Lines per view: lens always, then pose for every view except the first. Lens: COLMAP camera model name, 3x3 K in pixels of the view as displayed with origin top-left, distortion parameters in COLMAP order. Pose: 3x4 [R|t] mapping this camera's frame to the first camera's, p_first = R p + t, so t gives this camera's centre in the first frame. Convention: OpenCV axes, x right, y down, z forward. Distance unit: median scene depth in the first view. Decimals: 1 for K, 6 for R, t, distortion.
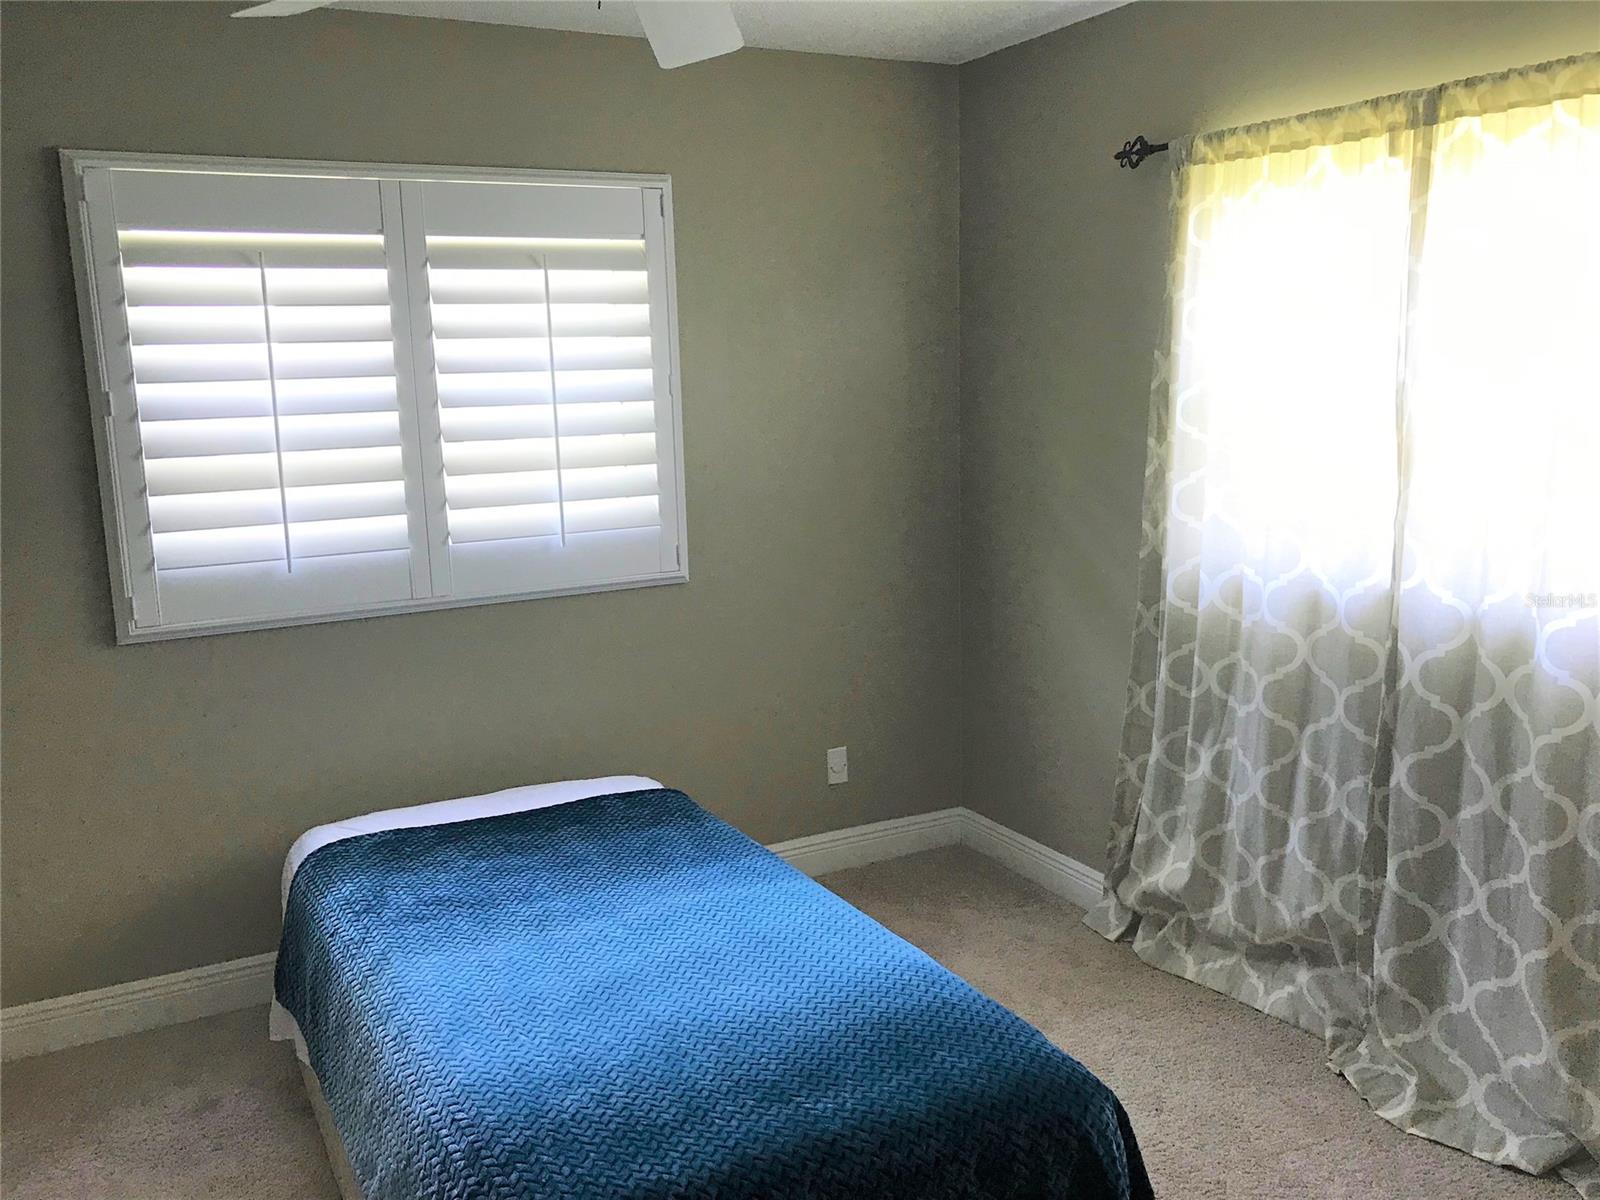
lens RADIAL K [[1315.9, 0, 789.6], [0, 1315.9, 594.7], [0, 0, 1]] dist [0.063435, -0.070784]
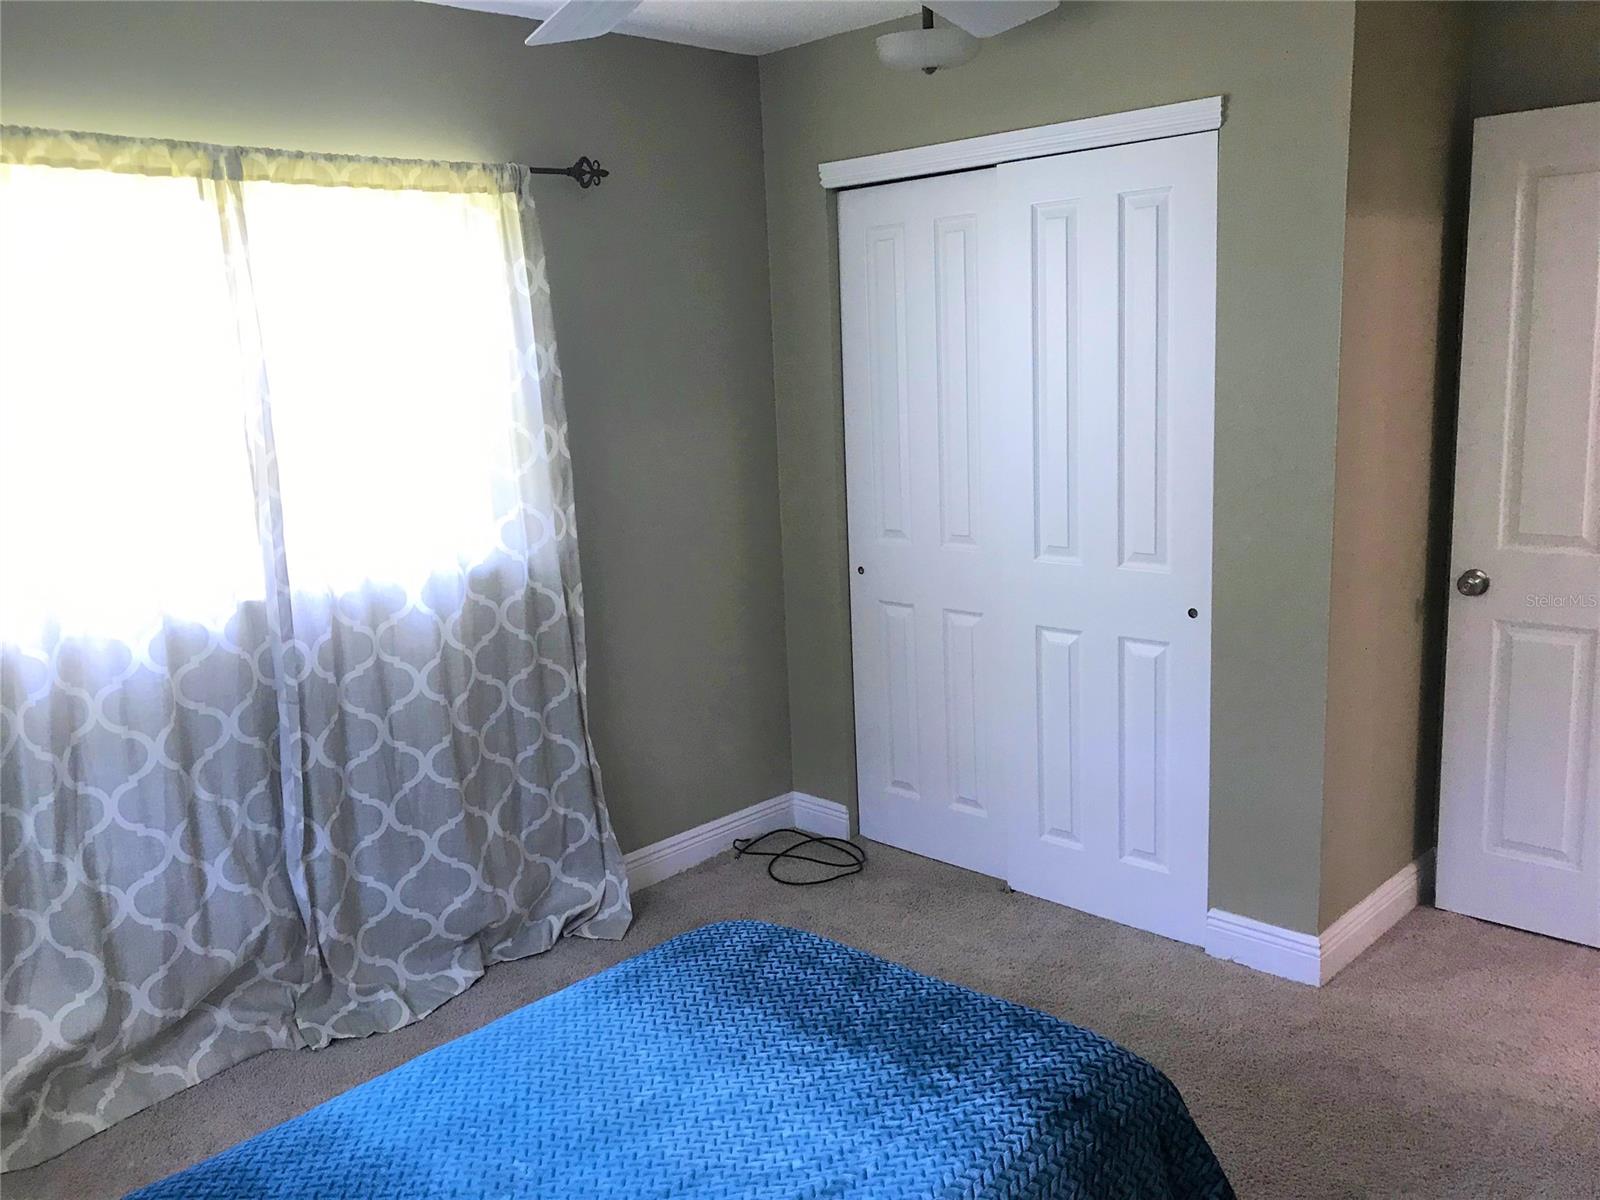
lens RADIAL K [[1315.9, 0, 789.6], [0, 1315.9, 594.7], [0, 0, 1]] dist [0.063435, -0.070784]
pose [[-0.307136, -0.134302, 0.942141, -0.666468], [0.215252, 0.954532, 0.206240, -0.130785], [-0.927003, 0.266141, -0.264263, 0.834712]]
